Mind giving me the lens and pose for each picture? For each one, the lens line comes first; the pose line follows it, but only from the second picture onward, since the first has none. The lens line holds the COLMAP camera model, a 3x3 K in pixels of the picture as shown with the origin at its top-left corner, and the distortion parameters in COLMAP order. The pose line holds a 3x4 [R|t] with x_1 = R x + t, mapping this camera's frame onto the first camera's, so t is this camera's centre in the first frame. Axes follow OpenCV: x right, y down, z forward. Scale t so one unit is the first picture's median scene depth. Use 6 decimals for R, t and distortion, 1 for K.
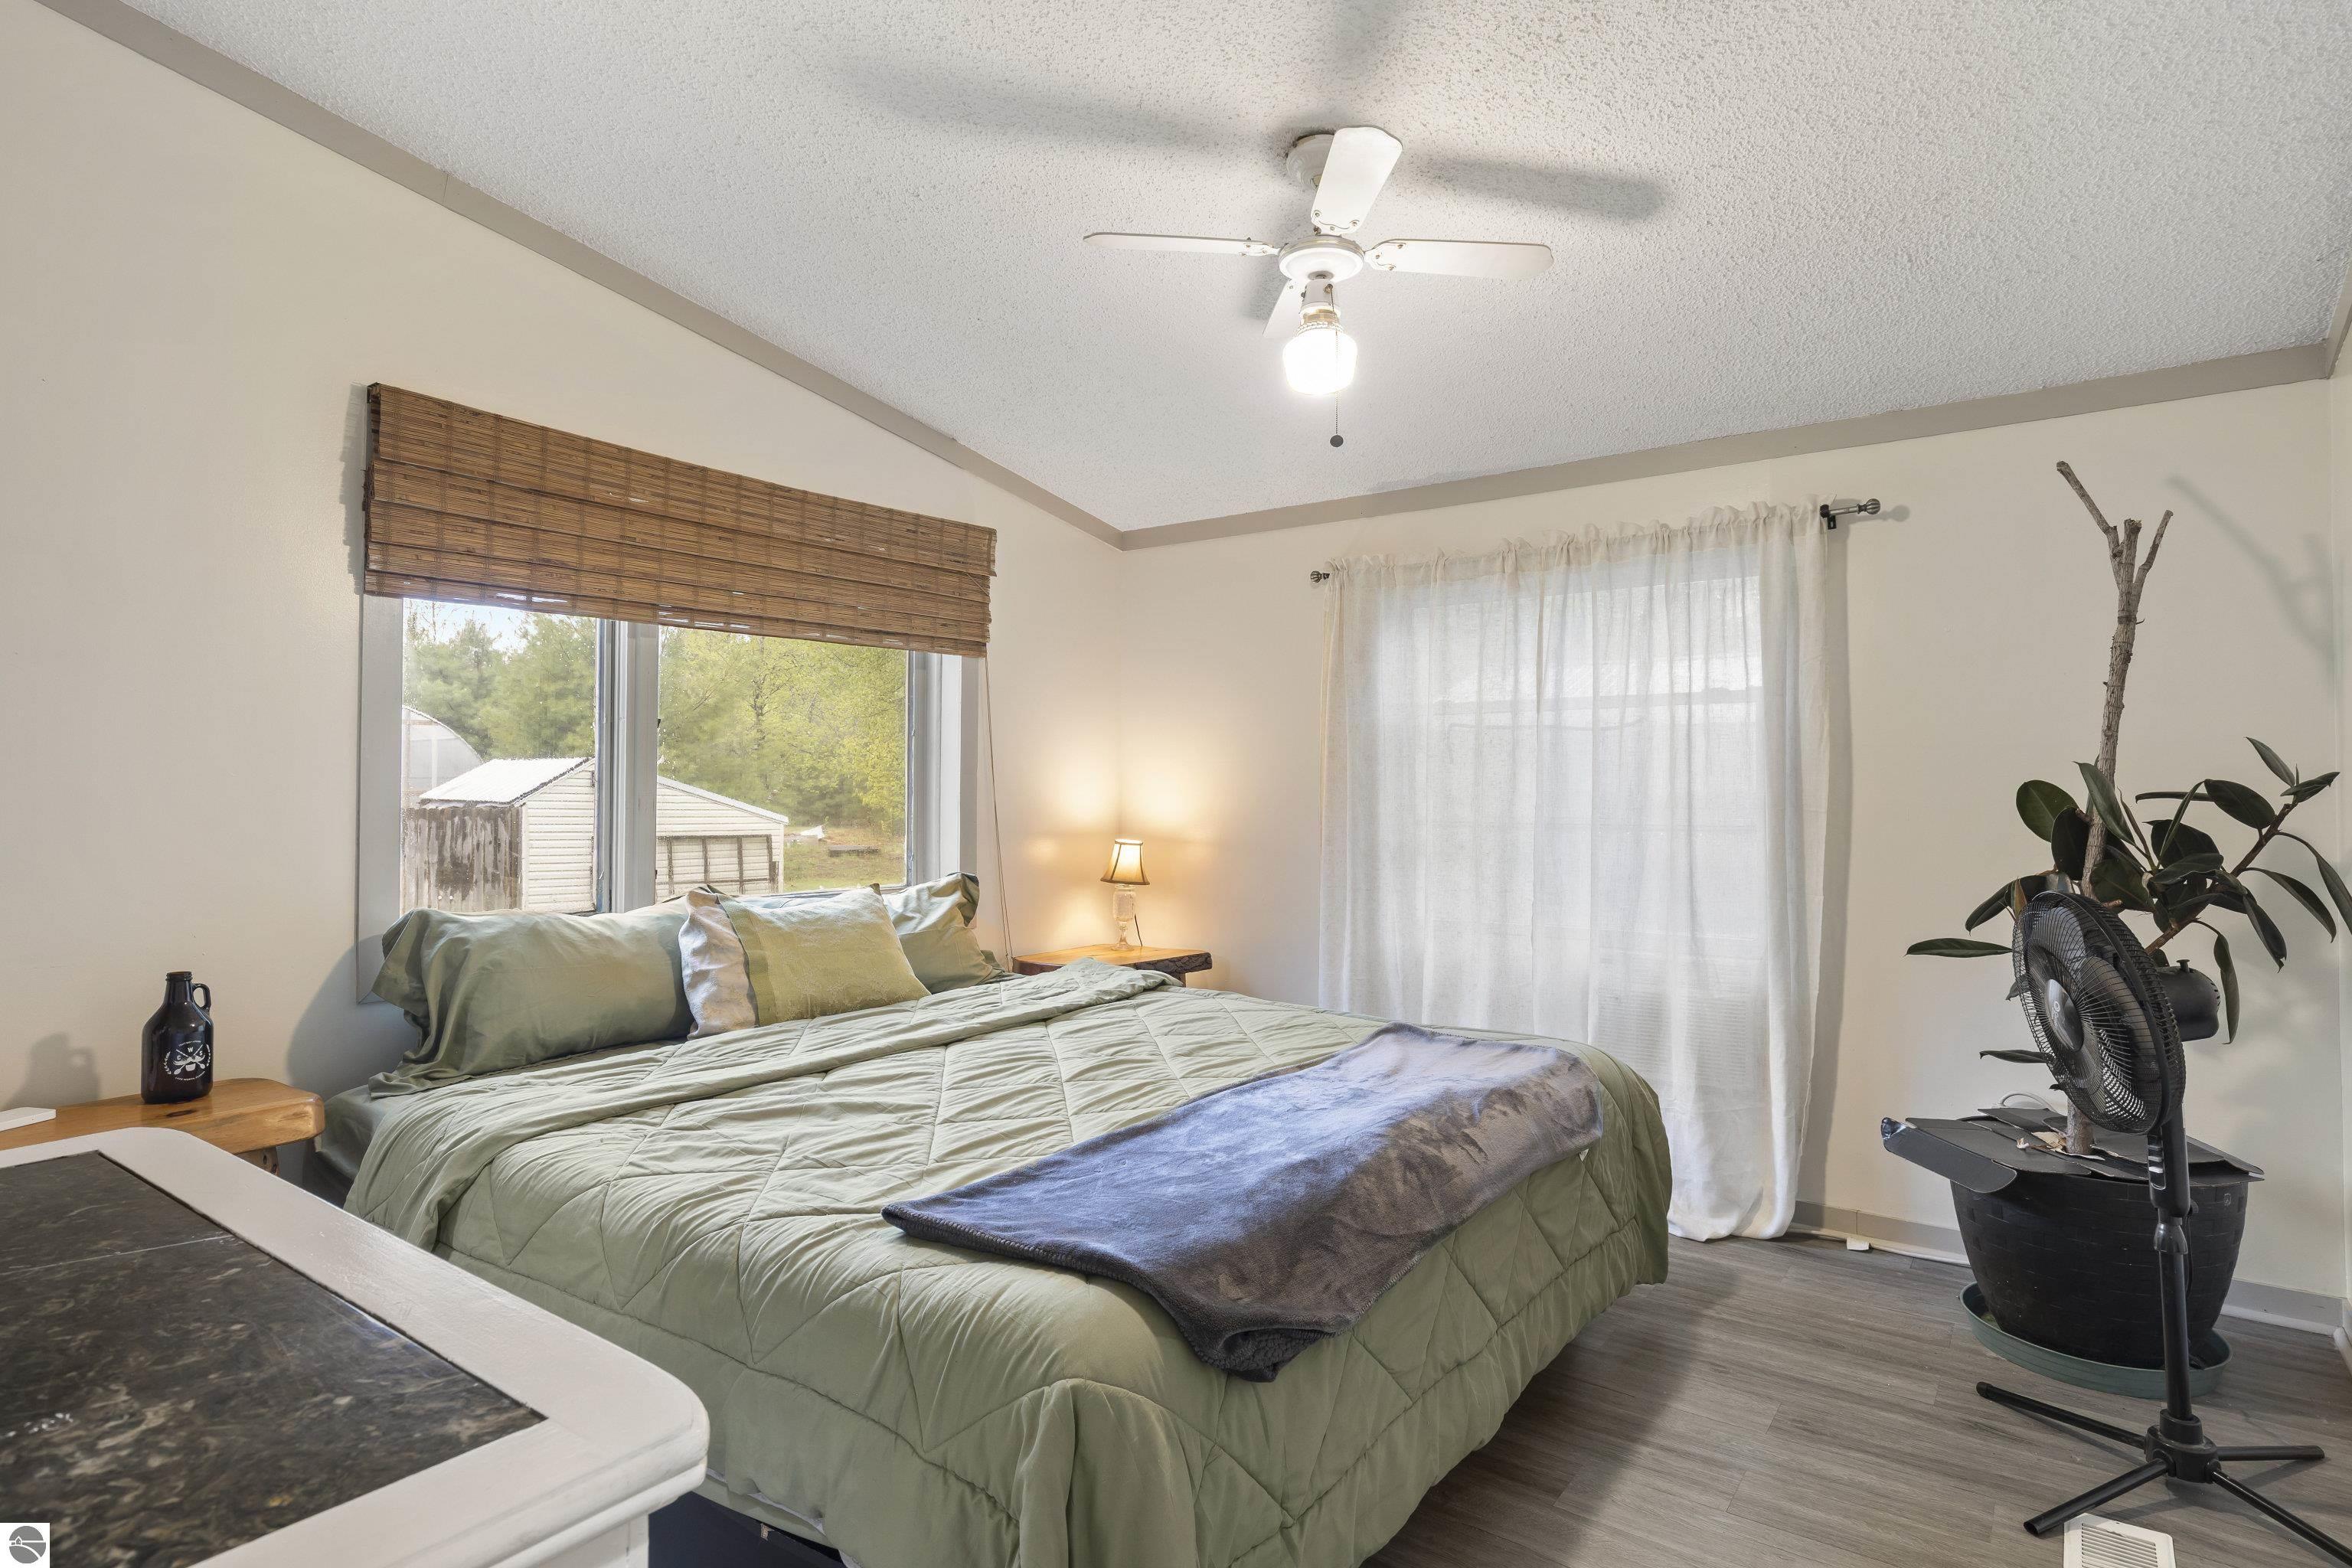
lens RADIAL K [[1261.8, 0, 1176.0], [0, 1261.8, 784.0], [0, 0, 1]] dist [0.000675, 0.000489]
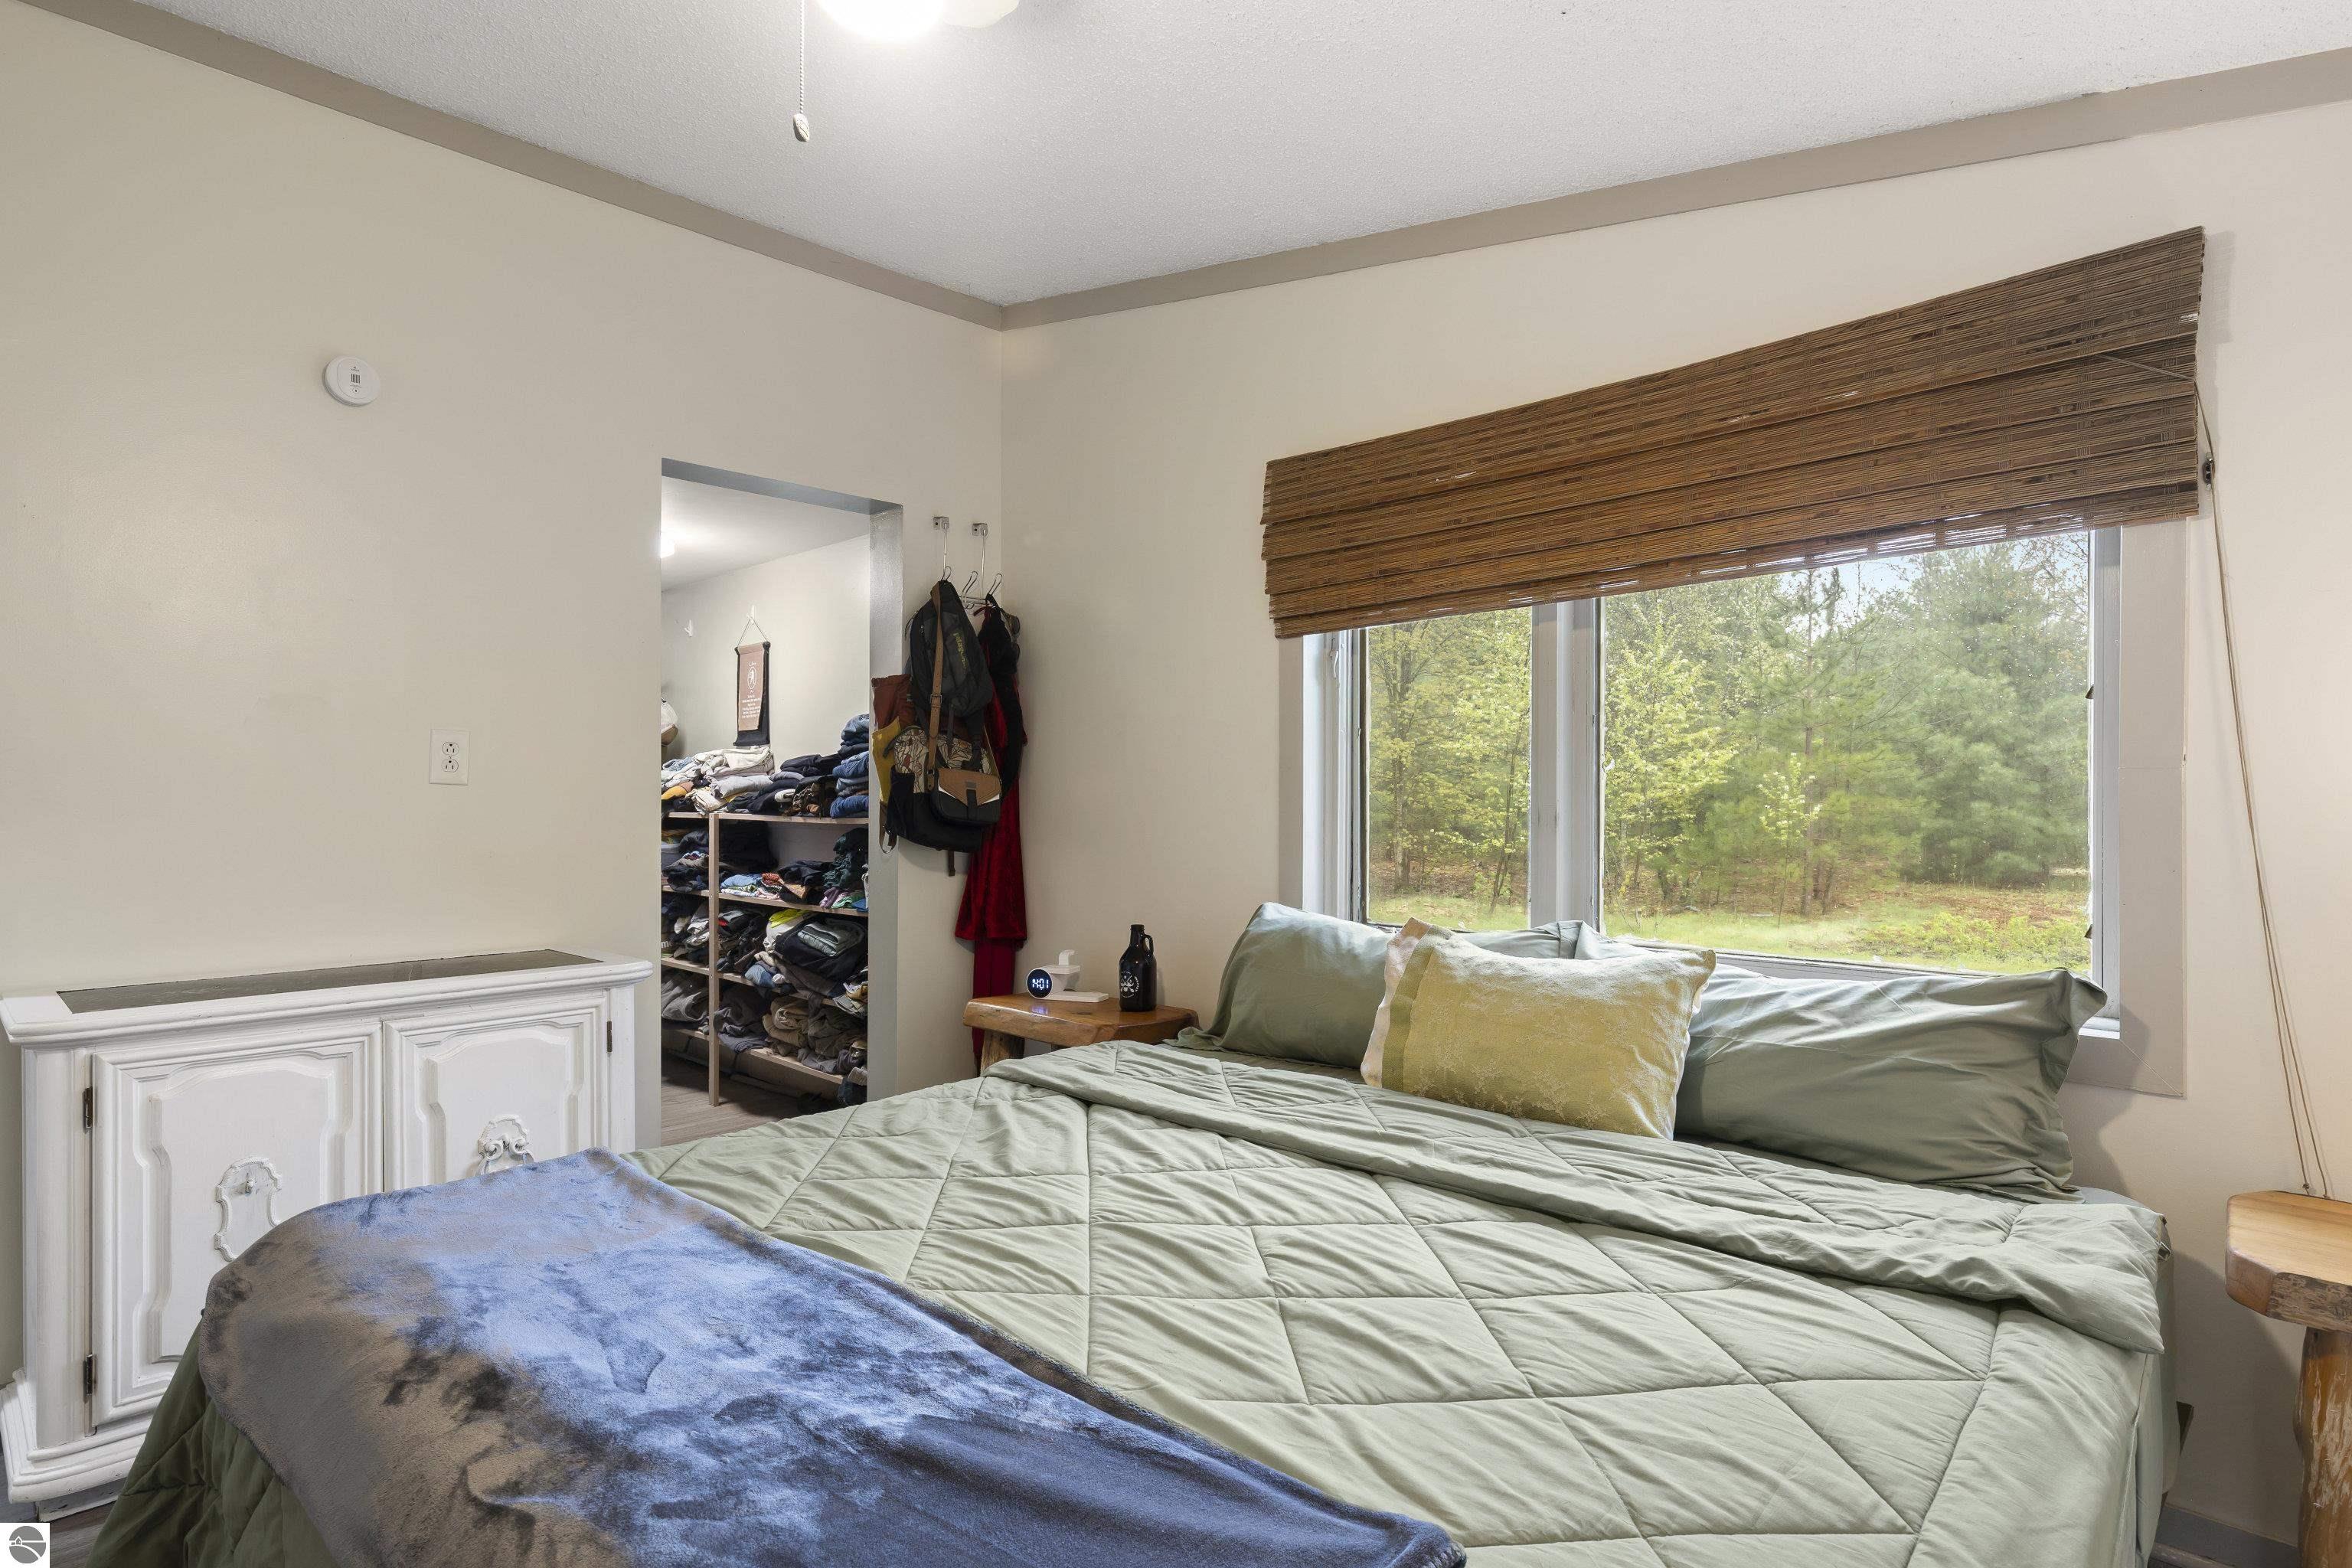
lens RADIAL K [[1261.8, 0, 1176.0], [0, 1261.8, 784.0], [0, 0, 1]] dist [0.000675, 0.000489]
pose [[-0.160825, -0.009245, -0.986940, 0.483633], [0.009276, 0.999898, -0.010878, 0.000585], [0.986939, -0.010904, -0.160723, 0.946024]]
